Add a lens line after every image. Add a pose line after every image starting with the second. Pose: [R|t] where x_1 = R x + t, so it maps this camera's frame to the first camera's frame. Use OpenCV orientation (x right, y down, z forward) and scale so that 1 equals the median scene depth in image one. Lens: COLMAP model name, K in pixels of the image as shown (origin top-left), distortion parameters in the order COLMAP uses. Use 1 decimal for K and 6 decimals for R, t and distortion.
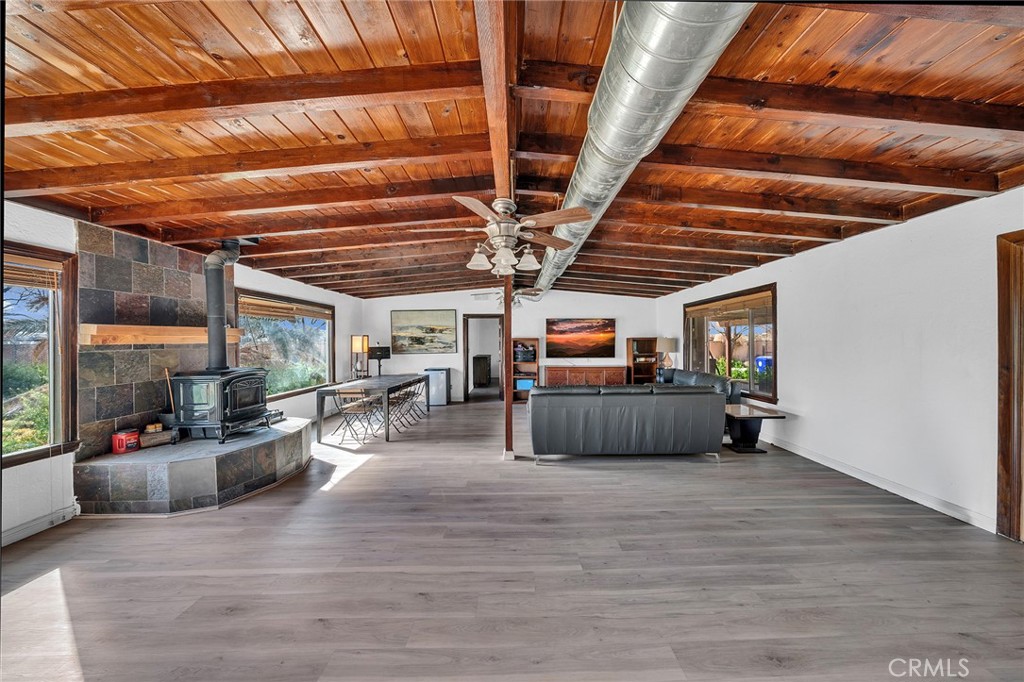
lens RADIAL K [[344.5, 0, 515.4], [0, 344.5, 342.7], [0, 0, 1]] dist [-0.006906, -0.000104]
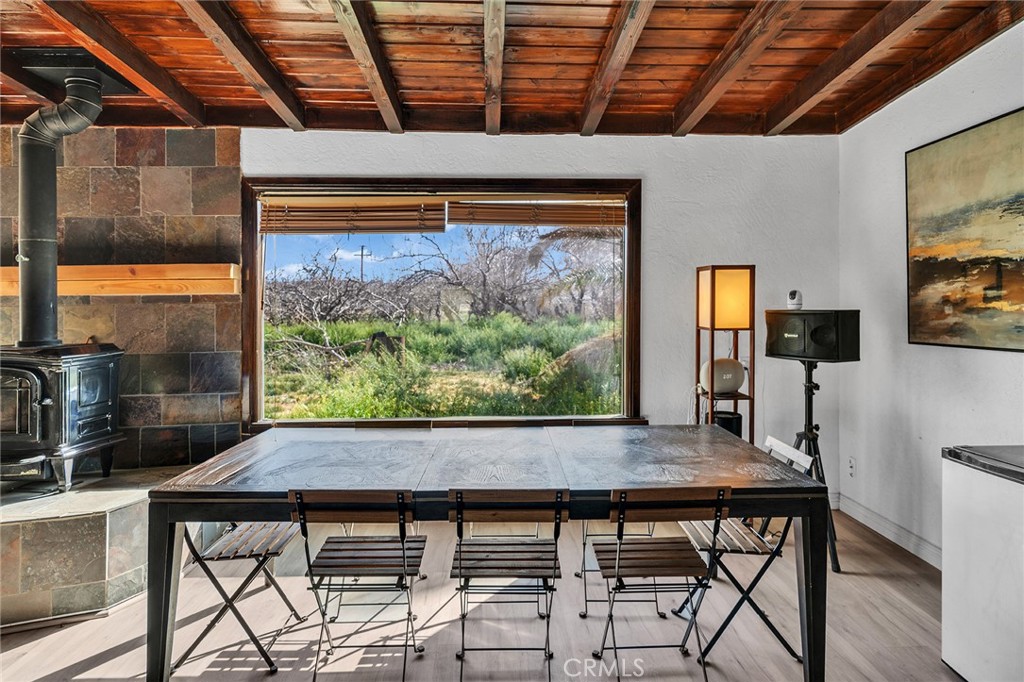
lens RADIAL K [[575.8, 0, 512.0], [0, 575.8, 341.0], [0, 0, 1]] dist [-0.003115, -0.001628]
pose [[0.046695, 0.067426, -0.996631, 0.018076], [-0.000075, 0.997720, 0.067496, 0.012796], [0.998909, -0.003077, 0.046593, 1.527333]]
